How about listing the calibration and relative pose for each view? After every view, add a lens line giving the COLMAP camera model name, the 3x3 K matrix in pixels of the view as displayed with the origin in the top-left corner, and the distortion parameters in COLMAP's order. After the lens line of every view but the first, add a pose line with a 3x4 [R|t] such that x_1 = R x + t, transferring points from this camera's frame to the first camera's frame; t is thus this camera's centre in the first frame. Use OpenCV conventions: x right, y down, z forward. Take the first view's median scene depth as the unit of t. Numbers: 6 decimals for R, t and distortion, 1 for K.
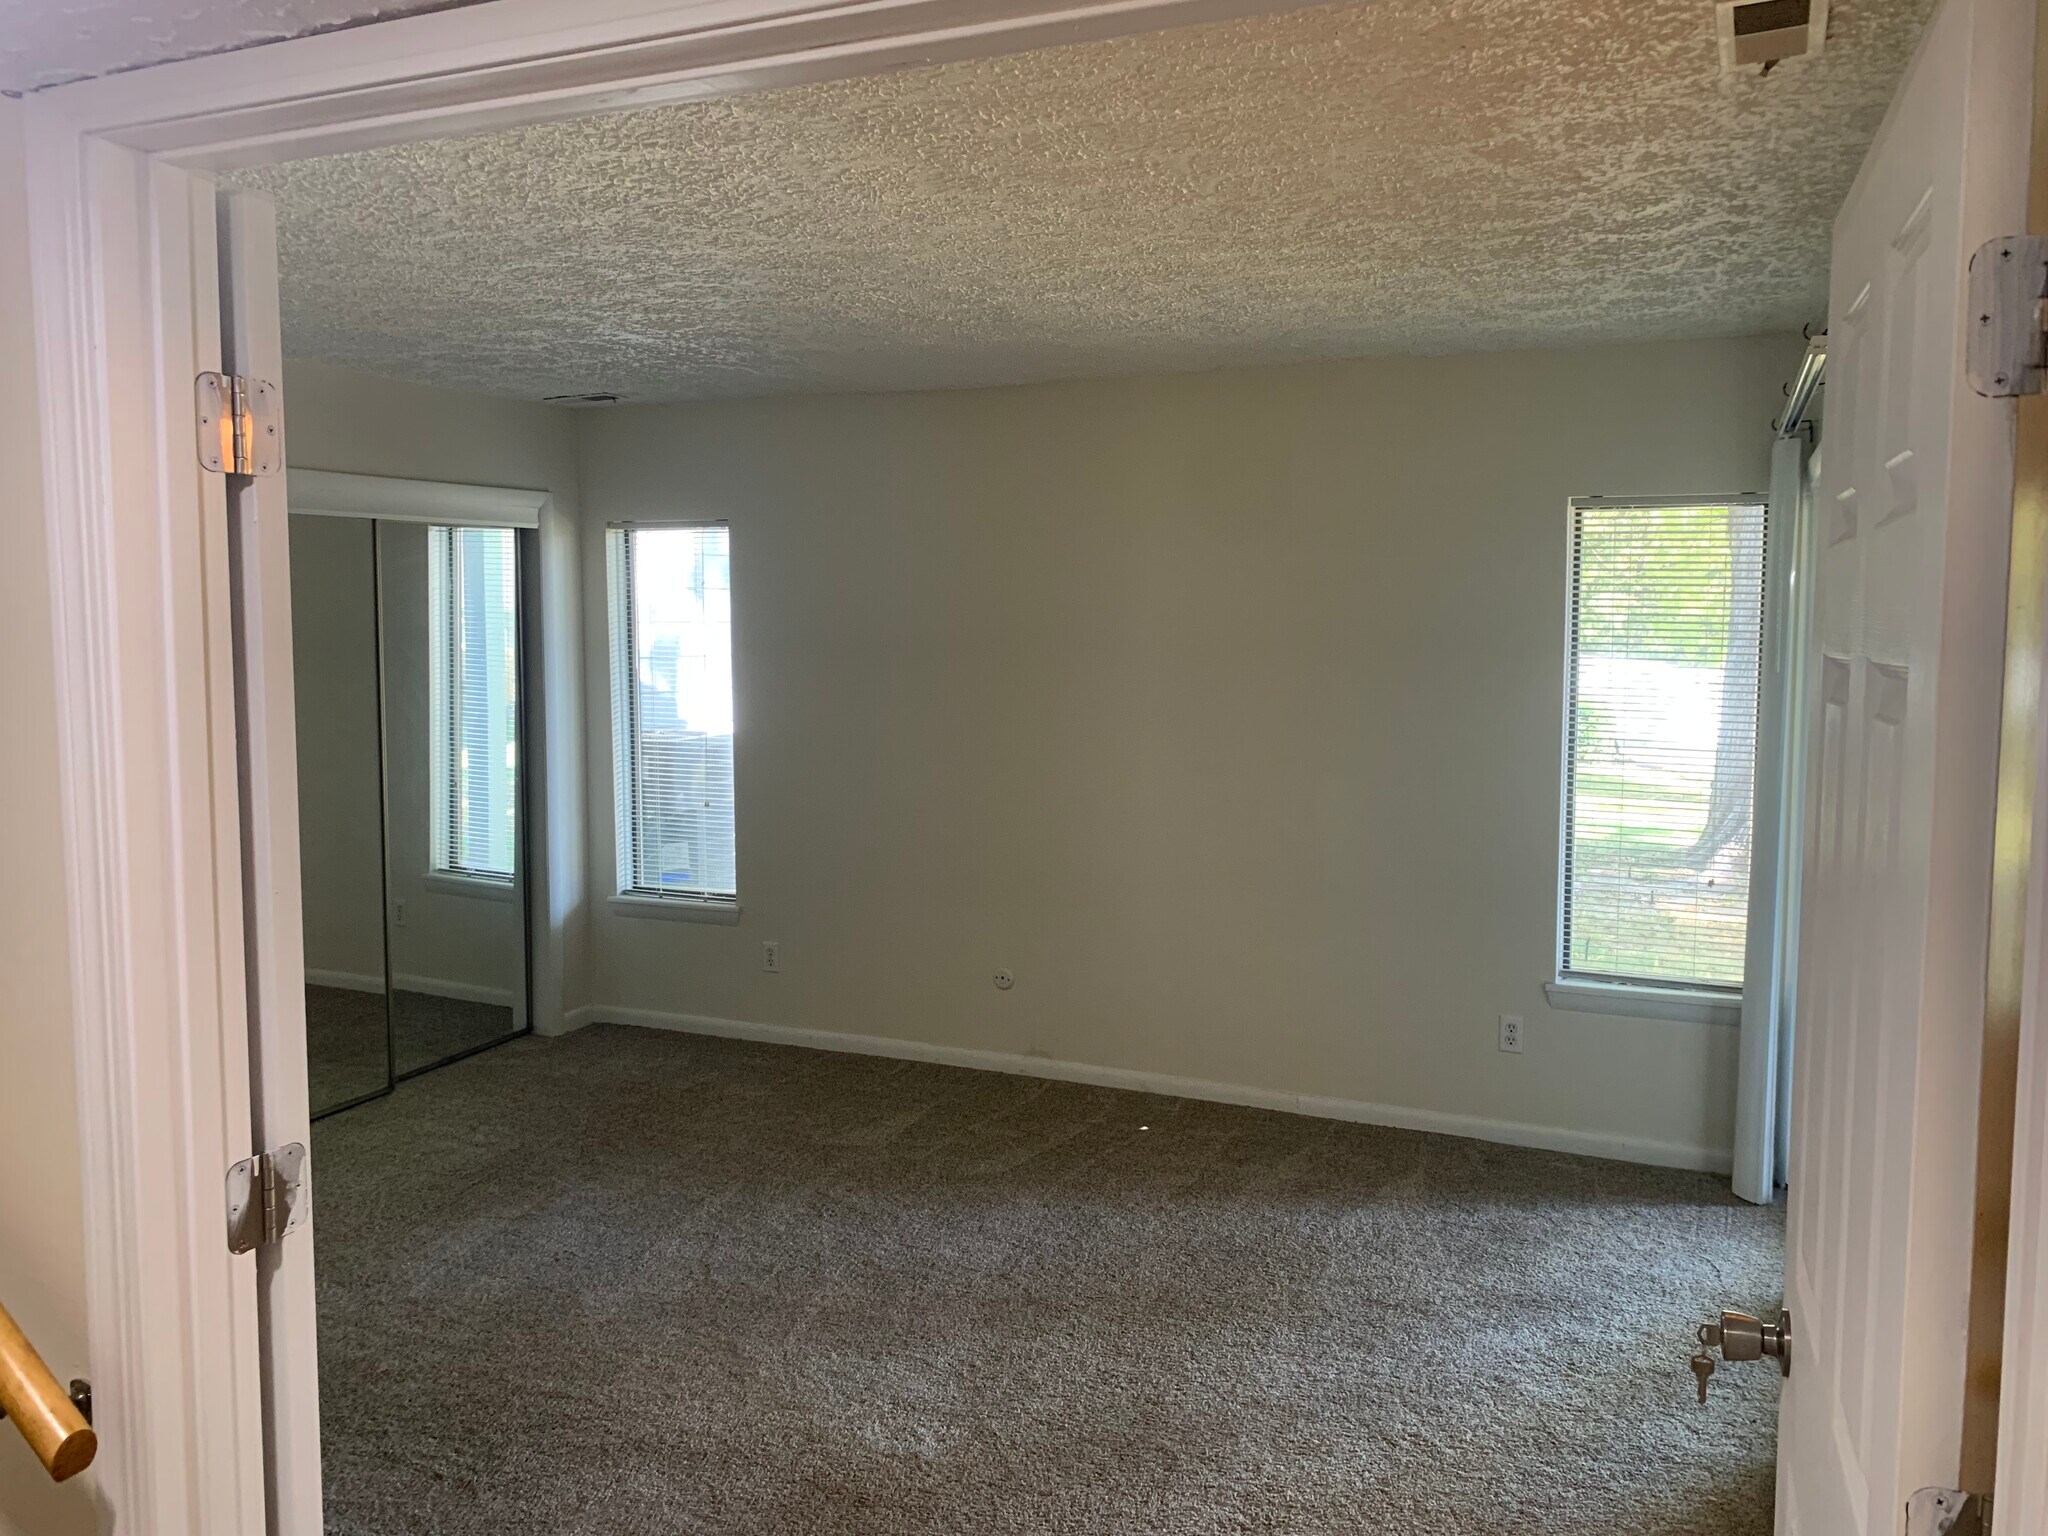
lens RADIAL K [[1572.3, 0, 1061.8], [0, 1572.3, 741.8], [0, 0, 1]] dist [0.004884, -0.015886]
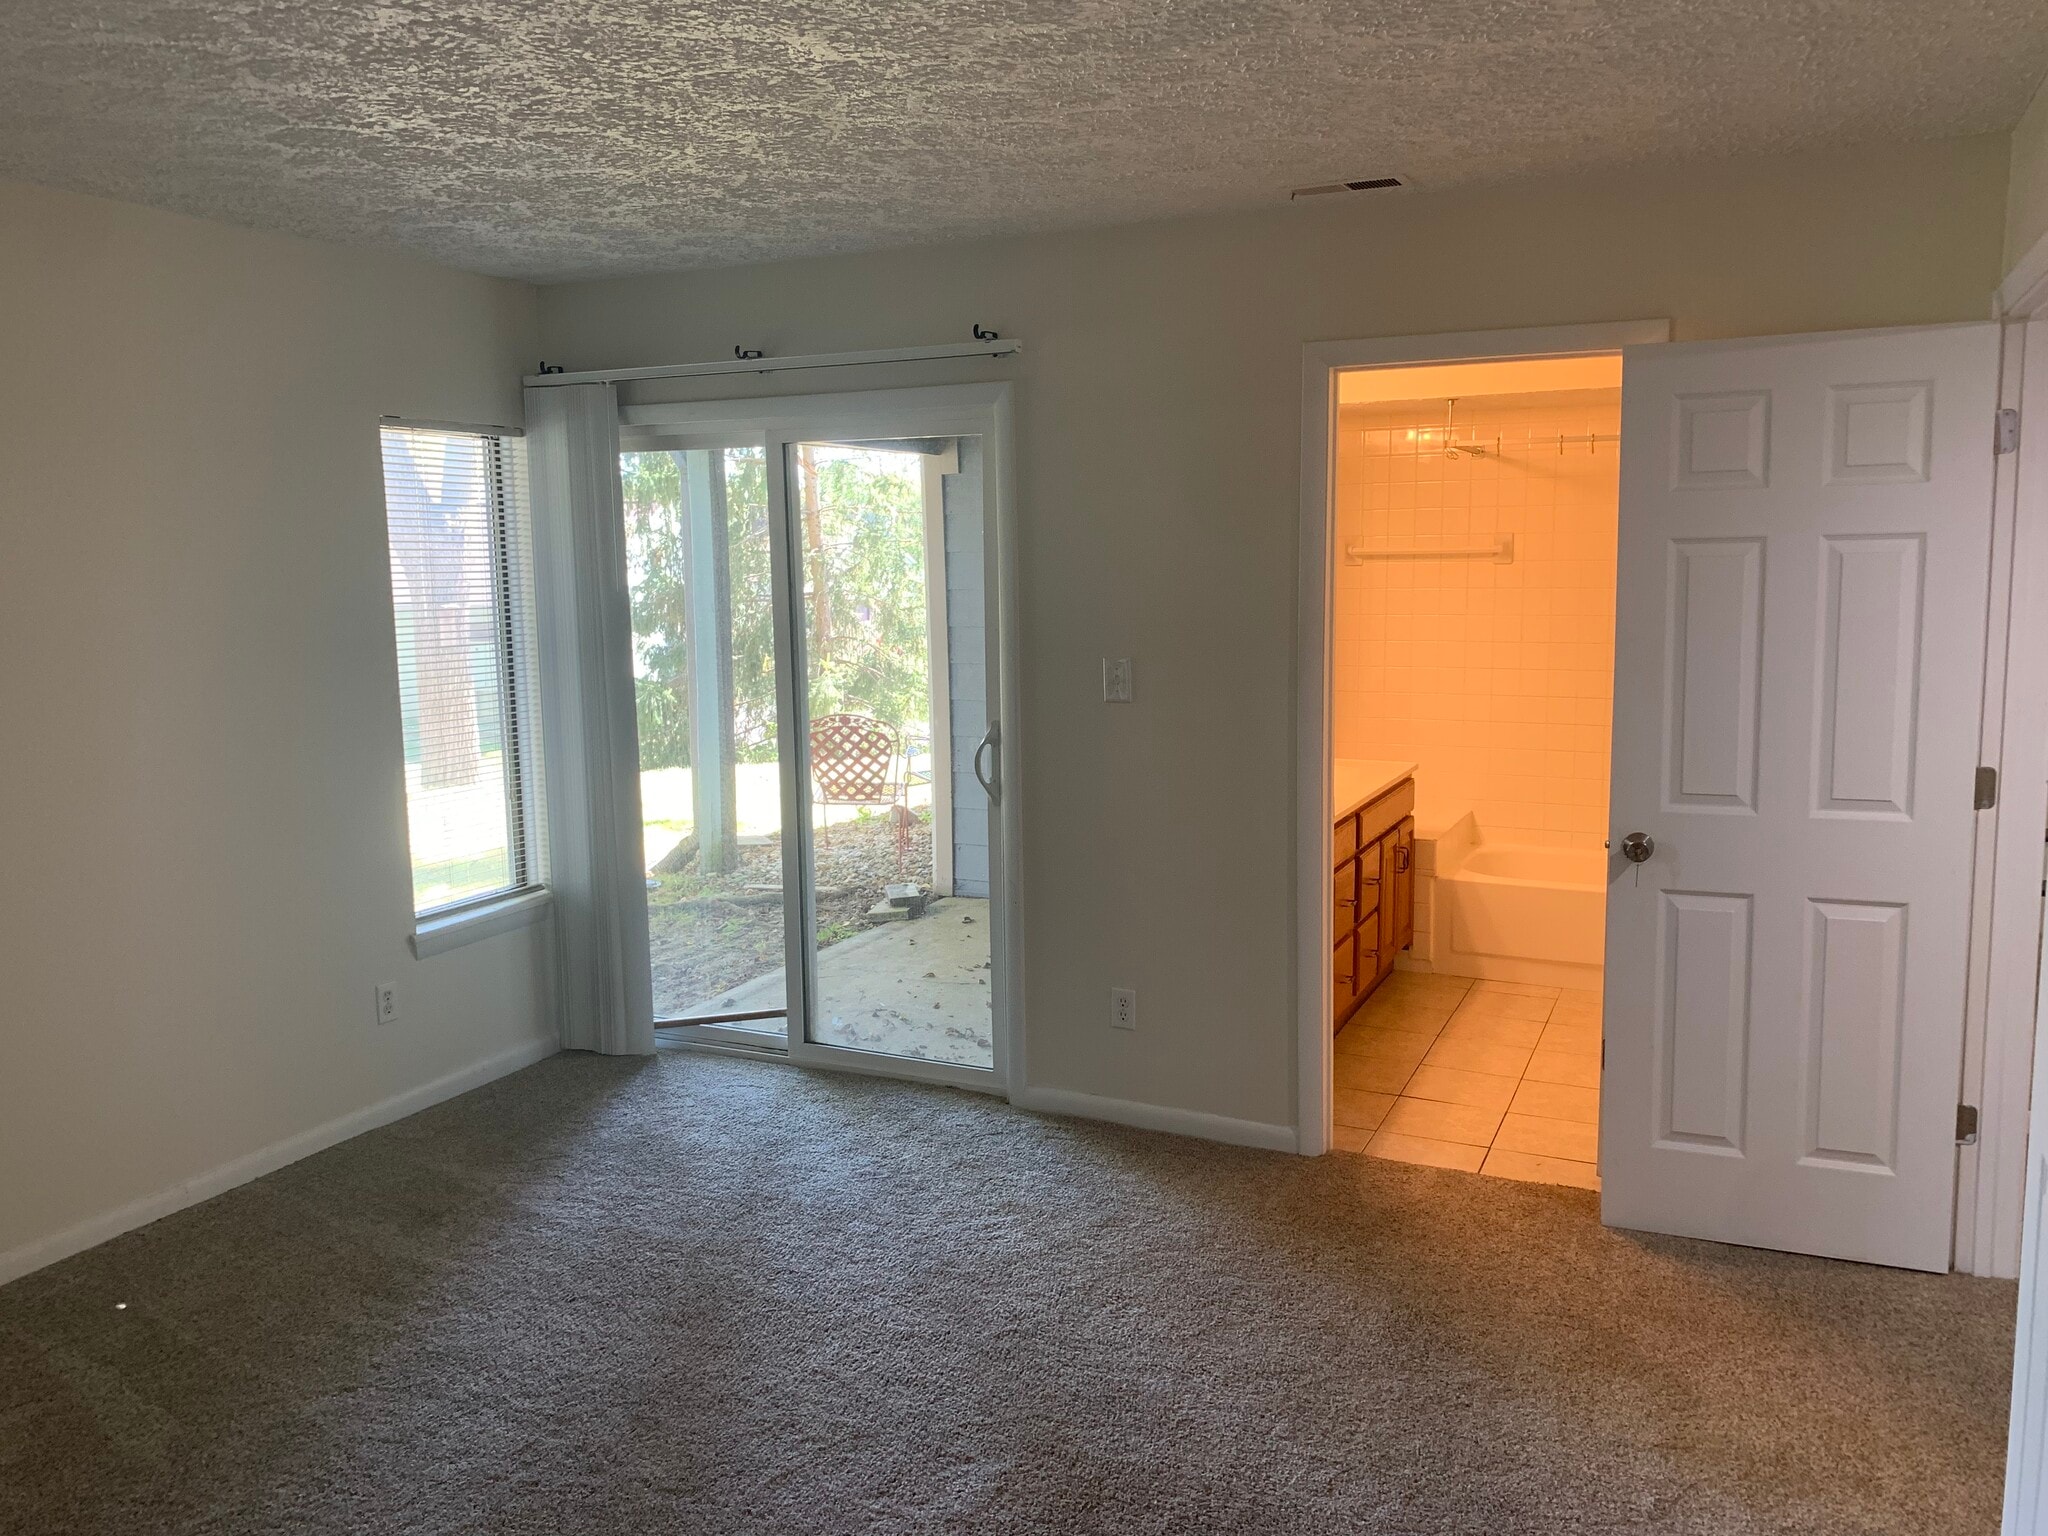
lens RADIAL K [[1572.3, 0, 1025.0], [0, 1572.3, 761.5], [0, 0, 1]] dist [0.004884, -0.015886]
pose [[0.025571, -0.144600, 0.989160, -0.618620], [0.090797, 0.985729, 0.141751, -0.050894], [-0.995541, 0.086188, 0.038335, 0.610145]]
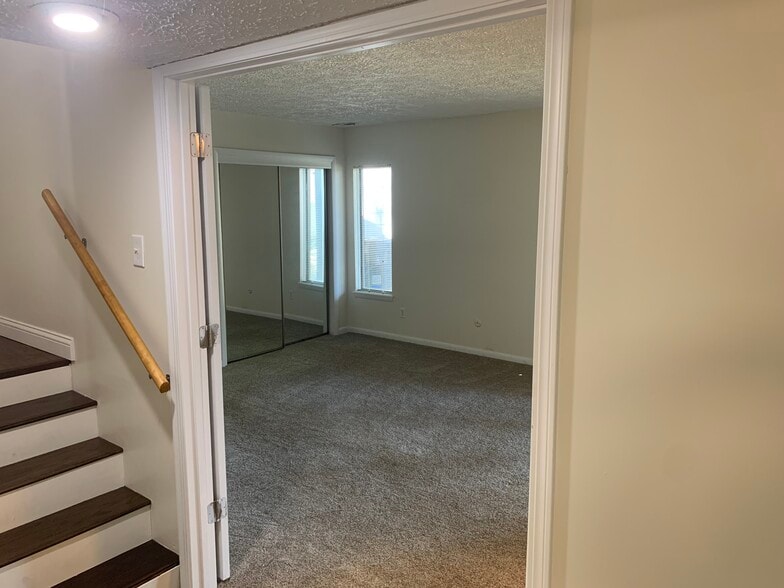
lens RADIAL K [[601.9, 0, 401.9], [0, 601.9, 285.9], [0, 0, 1]] dist [0.004884, -0.015886]
pose [[0.968116, 0.031317, -0.248536, 0.124101], [-0.015816, 0.997816, 0.064126, 0.017712], [0.250002, -0.058151, 0.966498, -0.129604]]
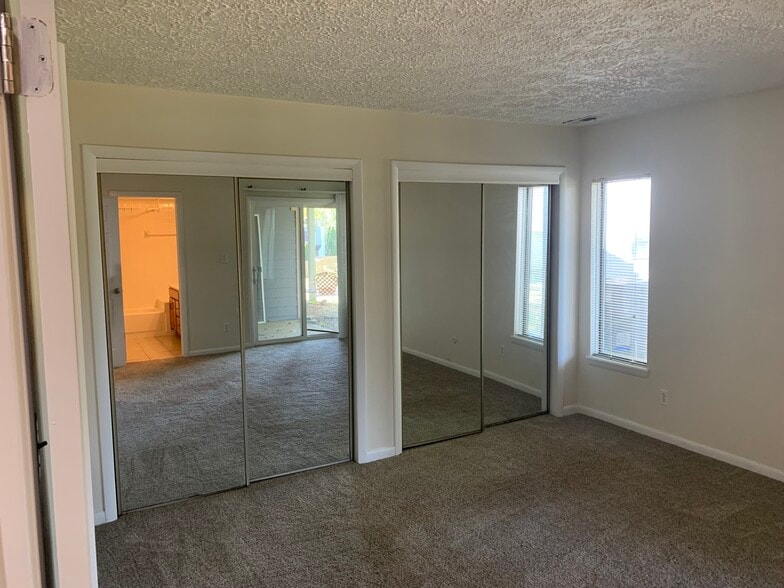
lens RADIAL K [[601.9, 0, 382.5], [0, 601.9, 288.0], [0, 0, 1]] dist [0.004884, -0.015886]
pose [[0.778739, 0.043561, -0.625834, 0.004822], [-0.030799, 0.999038, 0.031214, -0.014397], [0.626591, -0.005032, 0.779332, 0.262795]]
